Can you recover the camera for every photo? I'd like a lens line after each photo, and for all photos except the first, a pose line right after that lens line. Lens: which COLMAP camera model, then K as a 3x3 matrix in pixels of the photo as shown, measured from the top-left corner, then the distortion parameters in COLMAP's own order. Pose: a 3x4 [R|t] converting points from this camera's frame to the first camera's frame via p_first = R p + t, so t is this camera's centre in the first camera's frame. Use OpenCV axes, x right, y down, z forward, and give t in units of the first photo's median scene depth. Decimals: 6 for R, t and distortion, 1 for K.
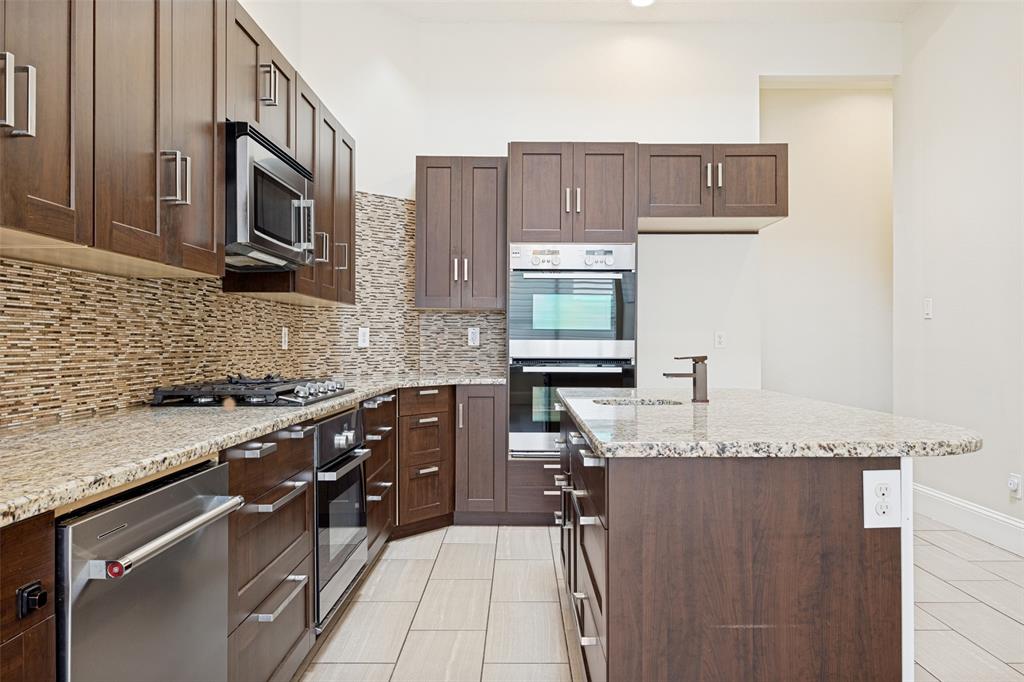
lens RADIAL K [[734.0, 0, 512.5], [0, 734.0, 340.6], [0, 0, 1]] dist [-0.000784, 0.000234]
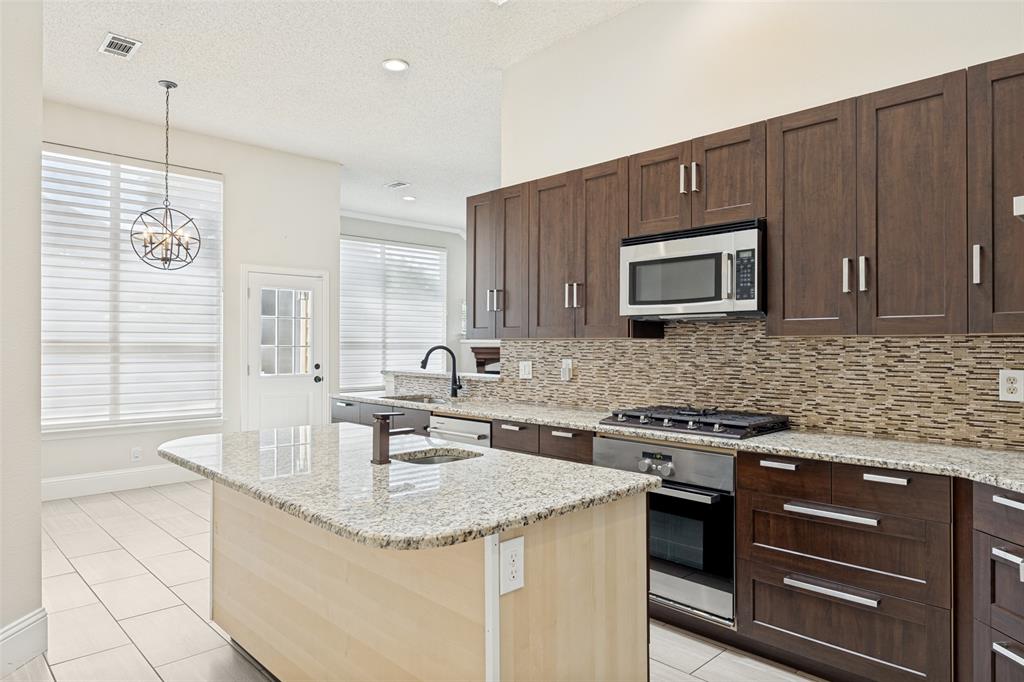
lens RADIAL K [[649.0, 0, 514.6], [0, 649.0, 341.5], [0, 0, 1]] dist [0.002480, -0.004667]
pose [[-0.706629, -0.012832, -0.707468, 0.697351], [-0.004088, 0.999893, -0.014054, -0.051069], [0.707572, -0.007039, -0.706606, 1.625710]]
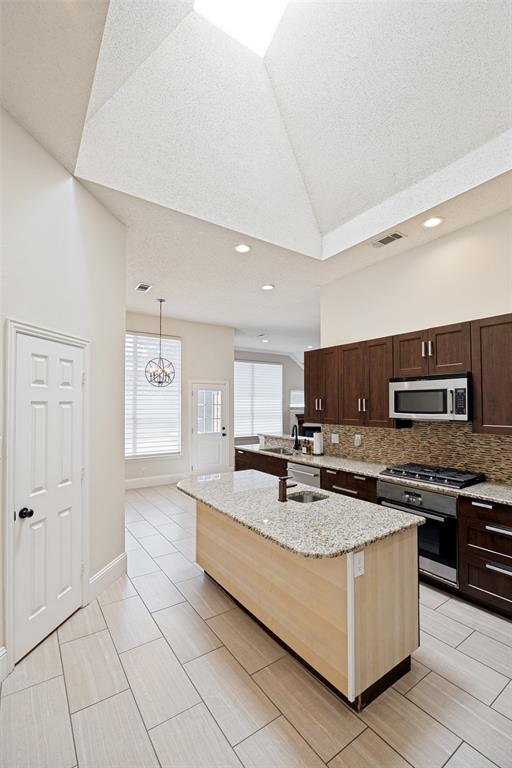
lens RADIAL K [[341.1, 0, 254.6], [0, 341.1, 396.6], [0, 0, 1]] dist [-0.015446, 0.000122]
pose [[-0.812344, -0.021213, -0.582792, 0.830846], [-0.003549, 0.999500, -0.031435, -0.155766], [0.583167, -0.023468, -0.812013, 1.633270]]
